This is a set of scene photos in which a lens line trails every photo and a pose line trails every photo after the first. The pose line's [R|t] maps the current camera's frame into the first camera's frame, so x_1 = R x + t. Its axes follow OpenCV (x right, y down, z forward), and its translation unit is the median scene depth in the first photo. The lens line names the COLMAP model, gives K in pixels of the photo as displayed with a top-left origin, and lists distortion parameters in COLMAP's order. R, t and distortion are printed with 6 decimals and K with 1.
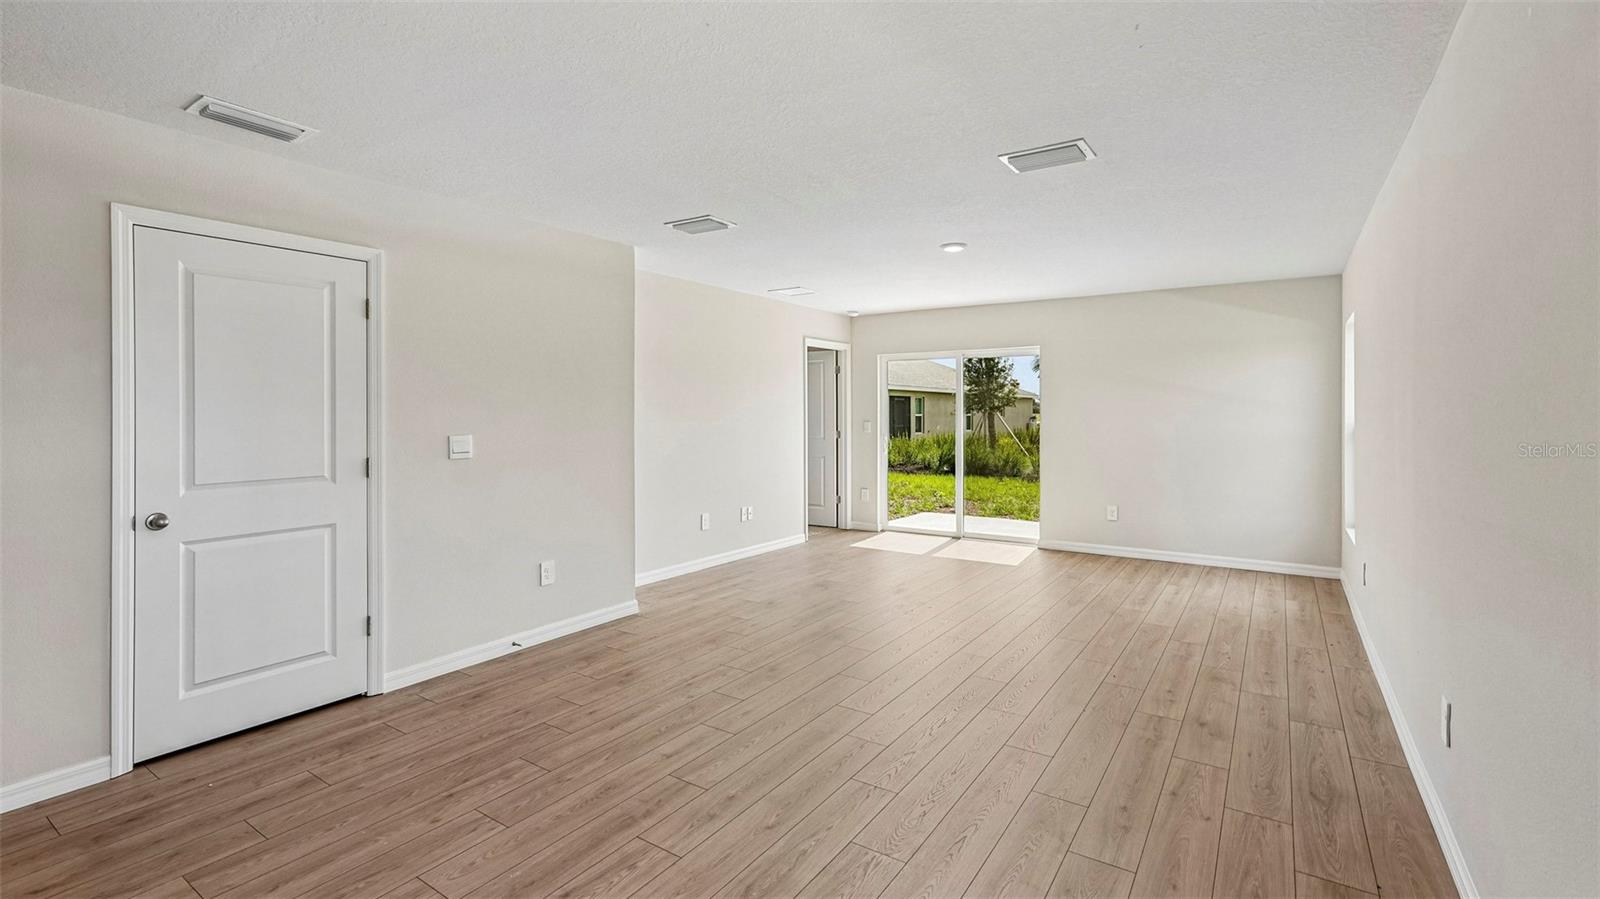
lens RADIAL K [[709.9, 0, 813.8], [0, 709.9, 409.0], [0, 0, 1]] dist [-0.007865, 0.006453]
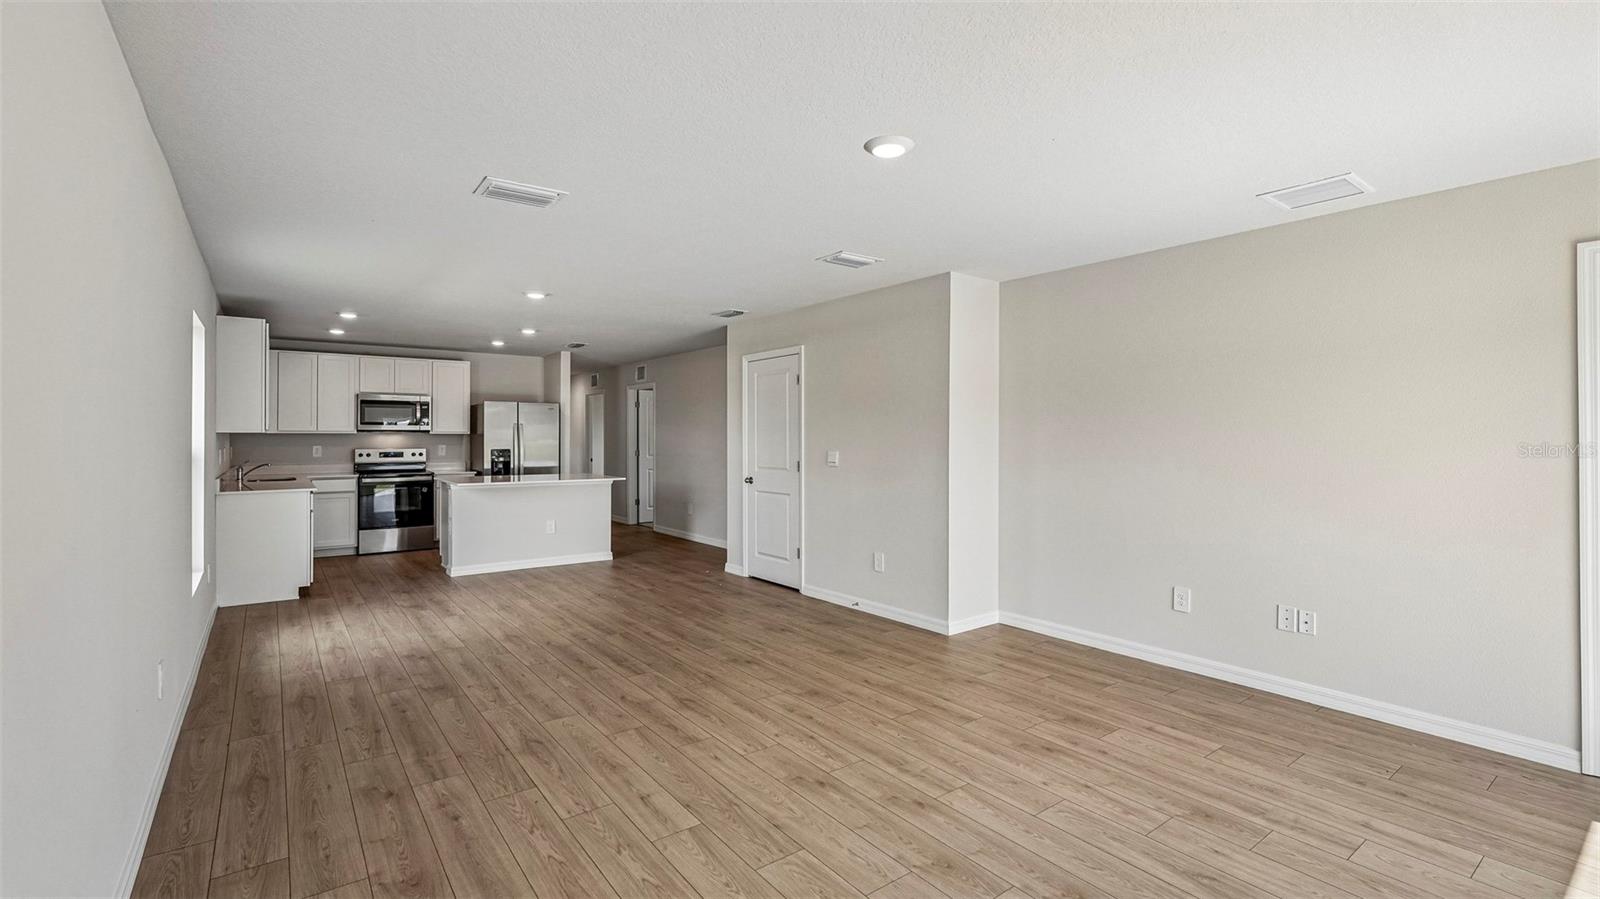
lens RADIAL K [[709.9, 0, 796.0], [0, 709.9, 440.6], [0, 0, 1]] dist [-0.007865, 0.006453]
pose [[-0.342993, 0.006110, -0.939318, 0.982756], [0.004213, 0.999979, 0.004966, 0.004830], [0.939328, -0.002255, -0.343012, 1.456631]]
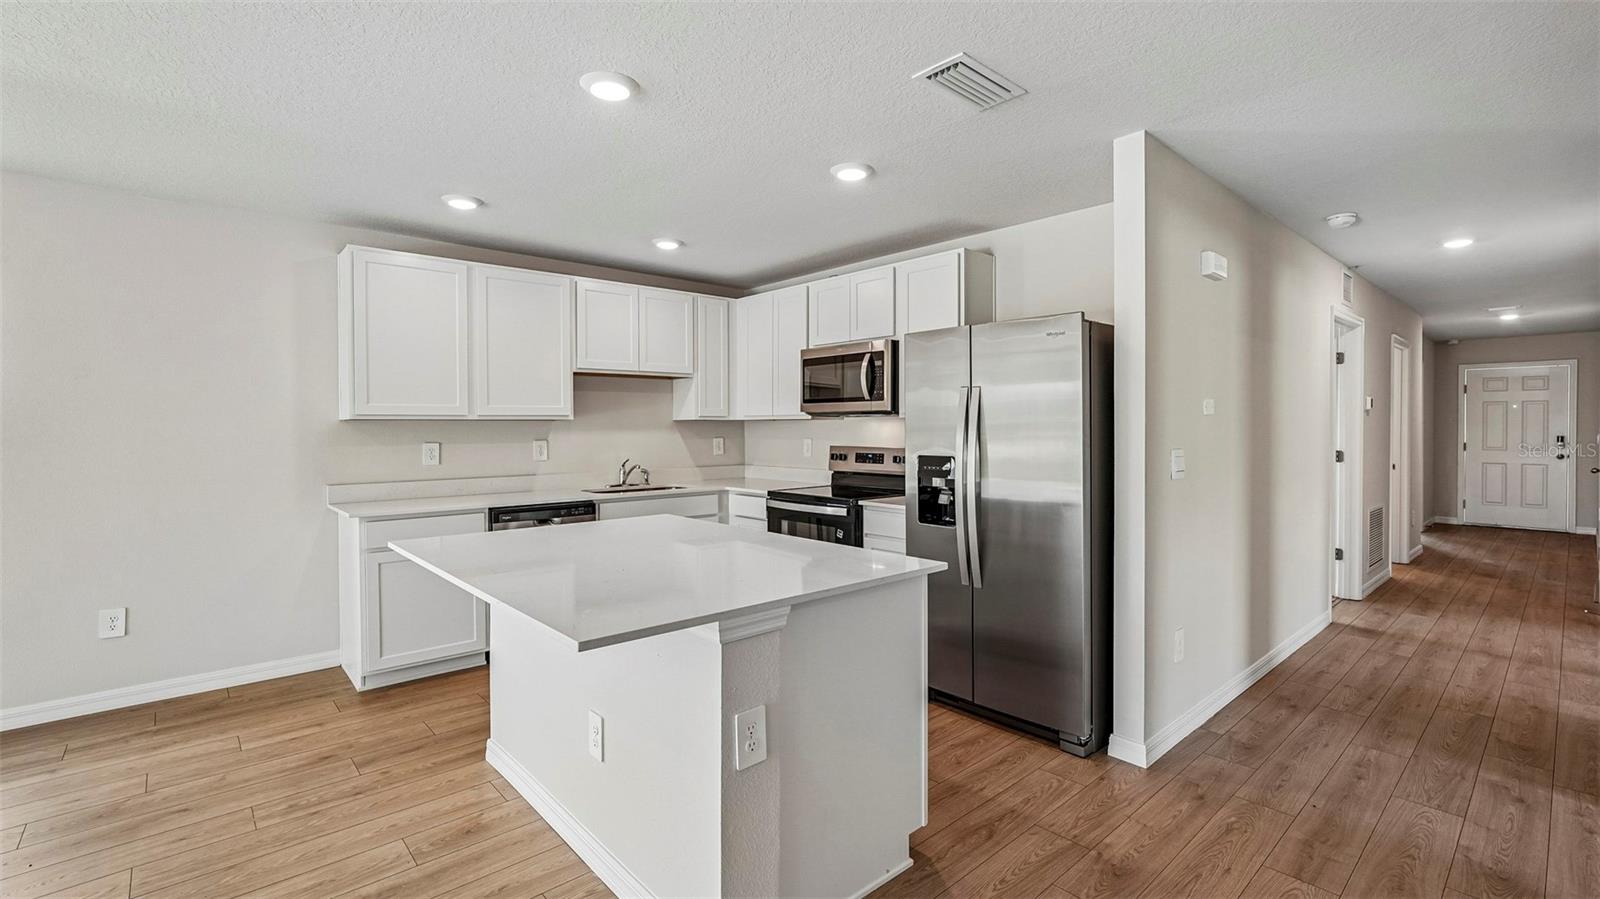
lens RADIAL K [[709.9, 0, 816.8], [0, 709.9, 443.0], [0, 0, 1]] dist [-0.007865, 0.006453]
pose [[-0.976019, -0.002038, 0.217674, -0.928878], [0.002753, 0.999761, 0.021702, 0.003717], [-0.217667, 0.021781, -0.975780, 0.641795]]
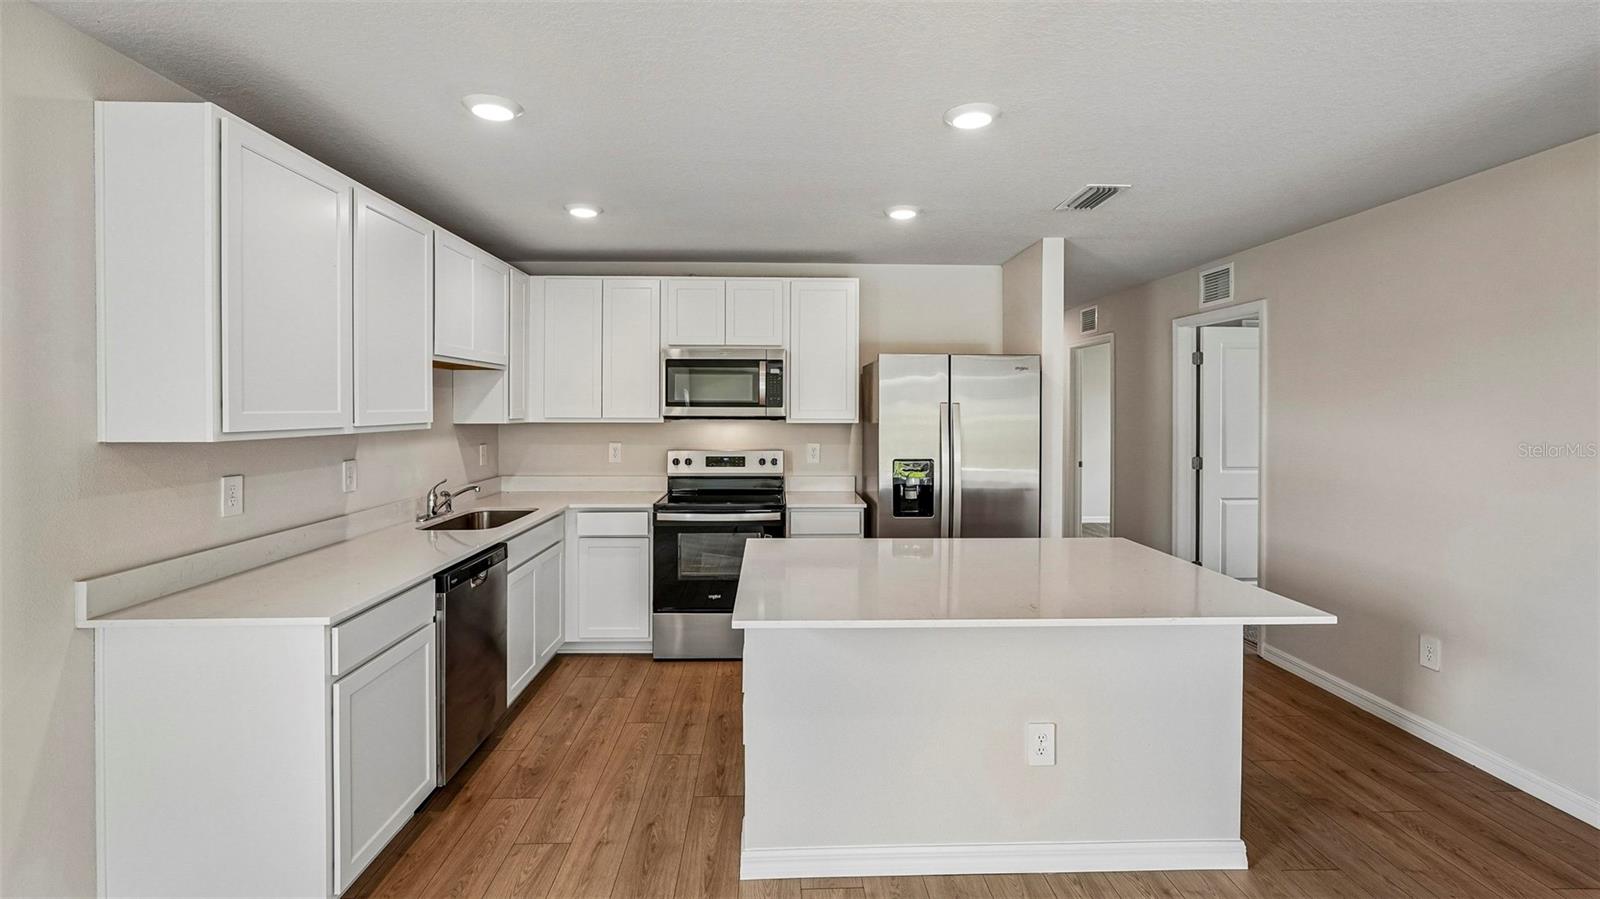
lens RADIAL K [[709.9, 0, 799.3], [0, 709.9, 404.9], [0, 0, 1]] dist [-0.007865, 0.006453]
pose [[-0.811385, -0.003081, -0.584504, -0.120755], [0.002158, 0.999964, -0.008266, -0.032060], [0.584508, -0.007968, -0.811349, 0.503615]]
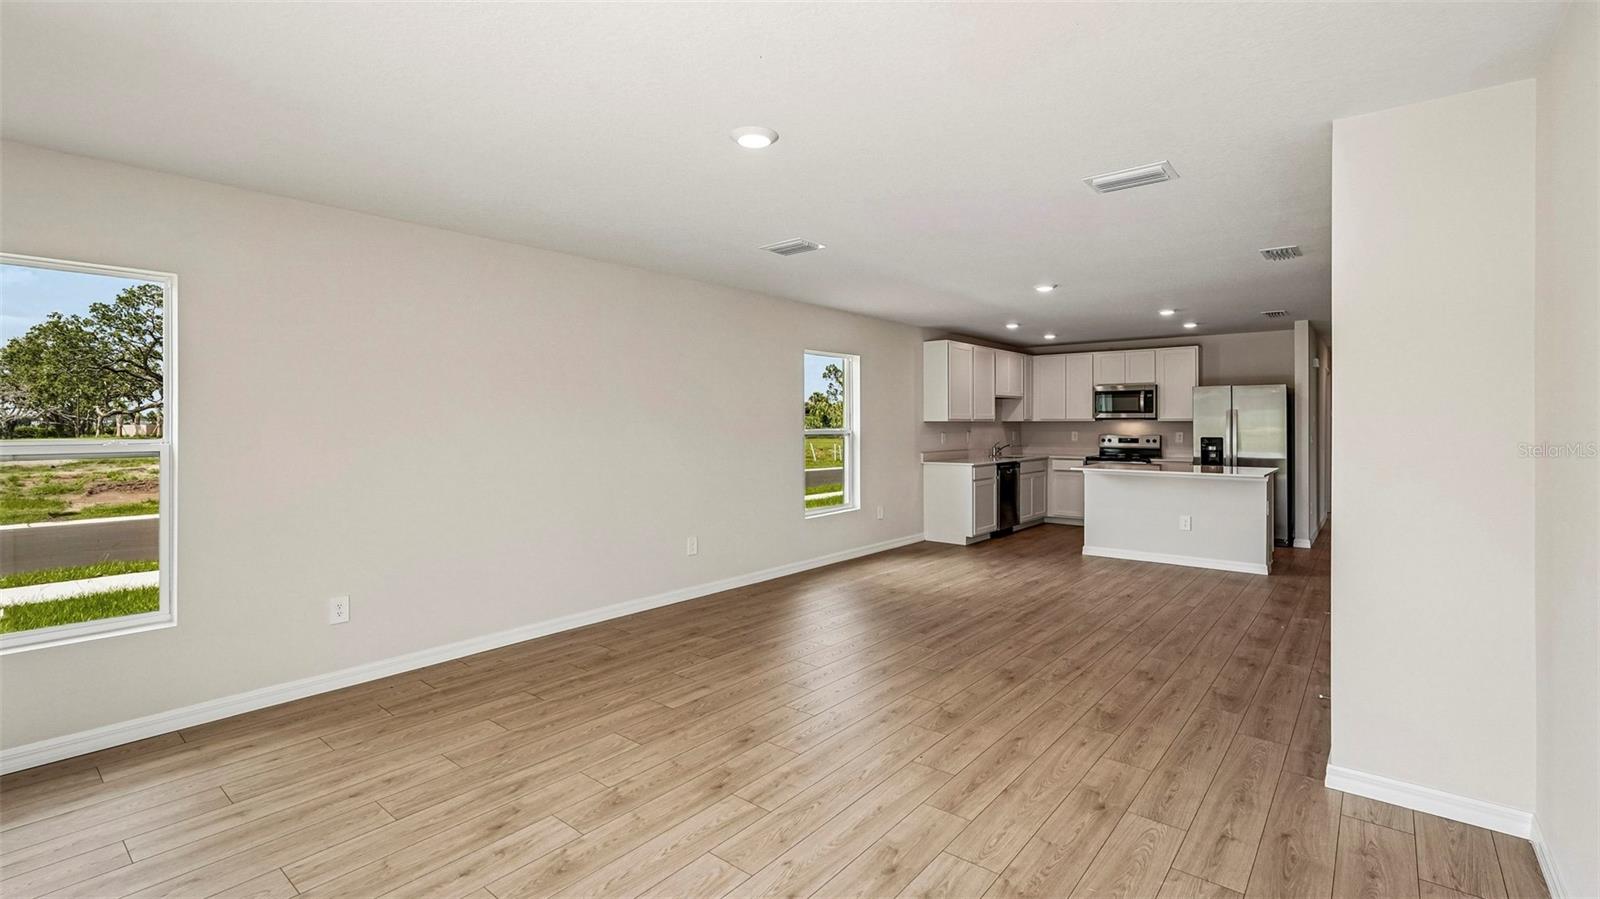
lens RADIAL K [[709.9, 0, 806.0], [0, 709.9, 417.9], [0, 0, 1]] dist [-0.007865, 0.006453]
pose [[-0.994361, 0.002832, 0.106009, 0.123273], [0.001456, 0.999914, -0.013051, 0.007958], [-0.106037, -0.012823, -0.994280, 2.031860]]
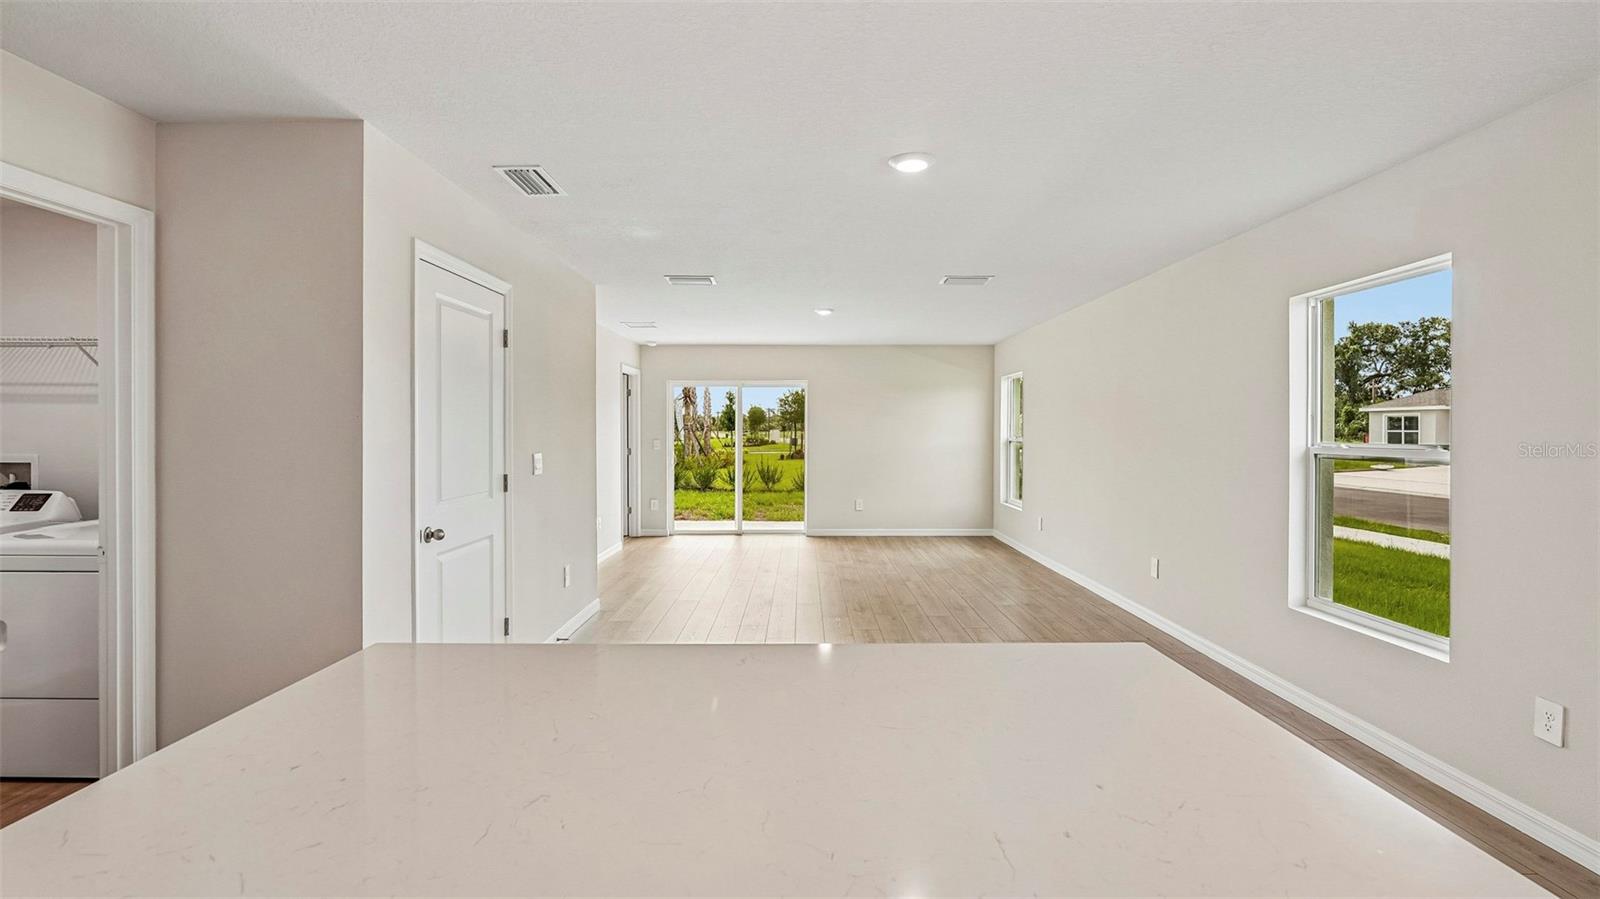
lens RADIAL K [[709.9, 0, 800.8], [0, 709.9, 439.9], [0, 0, 1]] dist [-0.007865, 0.006453]
pose [[0.836254, -0.006198, 0.548308, -0.764436], [-0.003764, 0.999848, 0.017042, -0.004233], [-0.548330, -0.016316, 0.836103, -0.152860]]
